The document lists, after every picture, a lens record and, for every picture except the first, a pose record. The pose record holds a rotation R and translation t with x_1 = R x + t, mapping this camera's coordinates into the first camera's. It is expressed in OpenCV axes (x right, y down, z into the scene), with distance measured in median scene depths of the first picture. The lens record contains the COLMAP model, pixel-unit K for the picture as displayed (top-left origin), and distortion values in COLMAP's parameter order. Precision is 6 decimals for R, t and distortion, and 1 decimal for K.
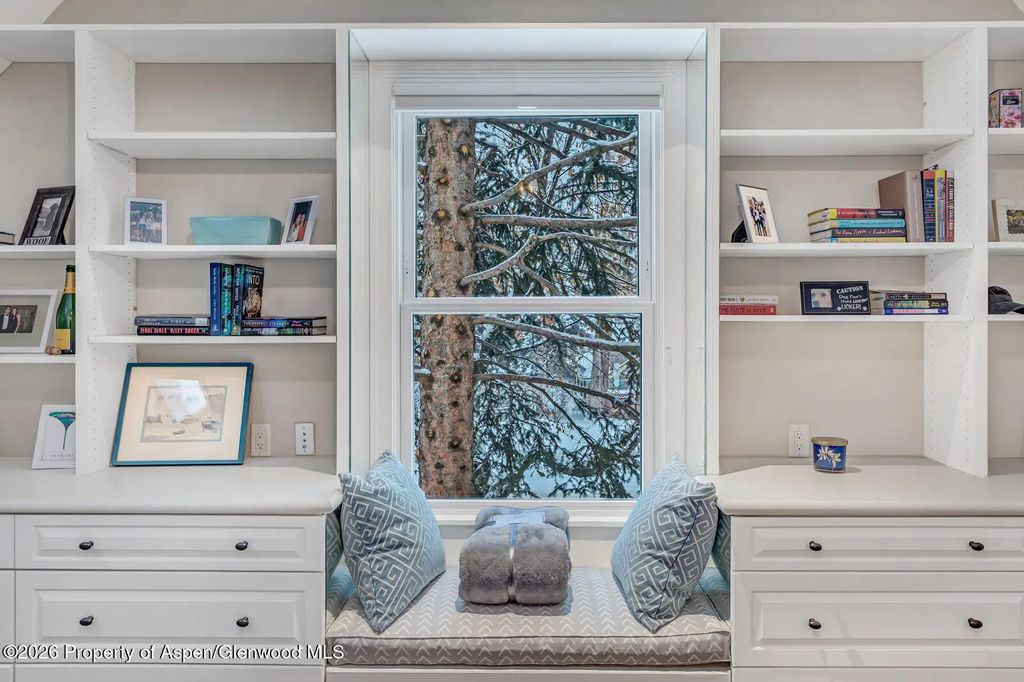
lens RADIAL K [[672.9, 0, 510.9], [0, 672.9, 334.5], [0, 0, 1]] dist [0.003106, 0.000586]
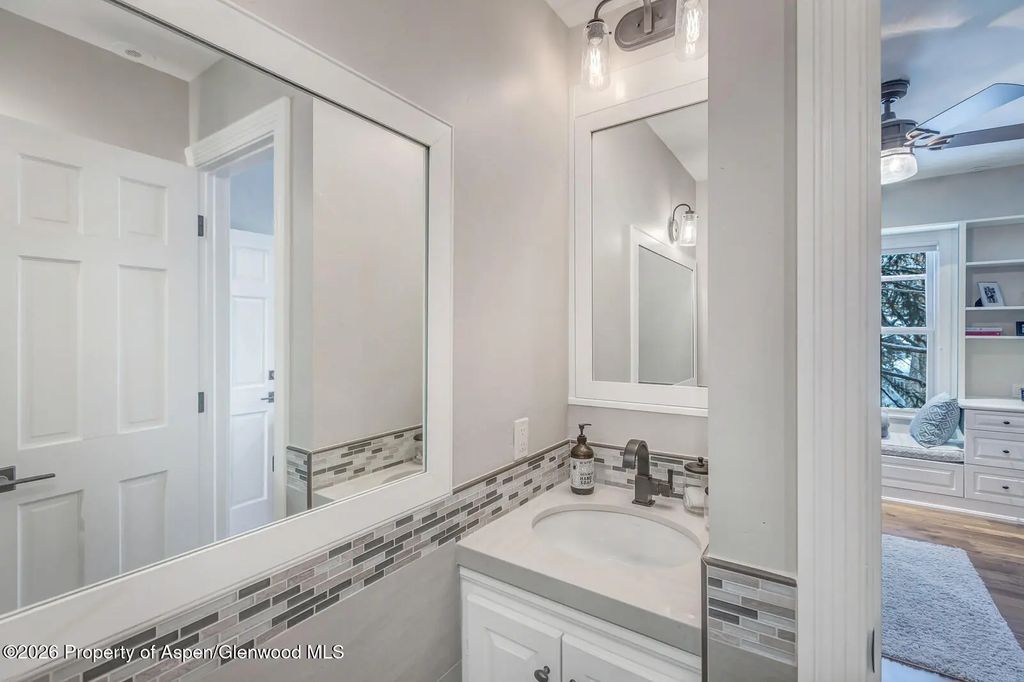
lens RADIAL K [[457.1, 0, 511.7], [0, 457.1, 334.9], [0, 0, 1]] dist [0.001165, -0.000260]
pose [[0.825933, 0.005224, -0.563744, -0.124353], [-0.012555, 0.999880, -0.009129, 0.005042], [0.563628, 0.014618, 0.825899, -1.320314]]
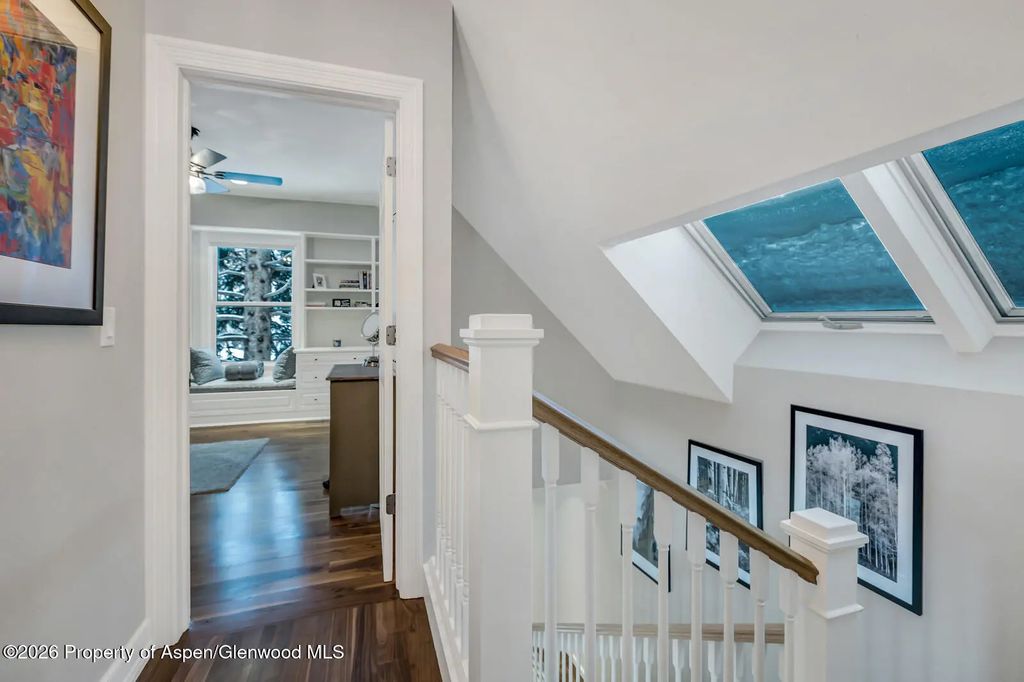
lens RADIAL K [[457.1, 0, 518.5], [0, 457.1, 320.4], [0, 0, 1]] dist [0.001165, -0.000260]
pose [[0.944416, -0.003396, 0.328735, 0.580079], [0.011810, 0.999652, -0.023603, 0.119903], [-0.328540, 0.026173, 0.944127, -1.816797]]
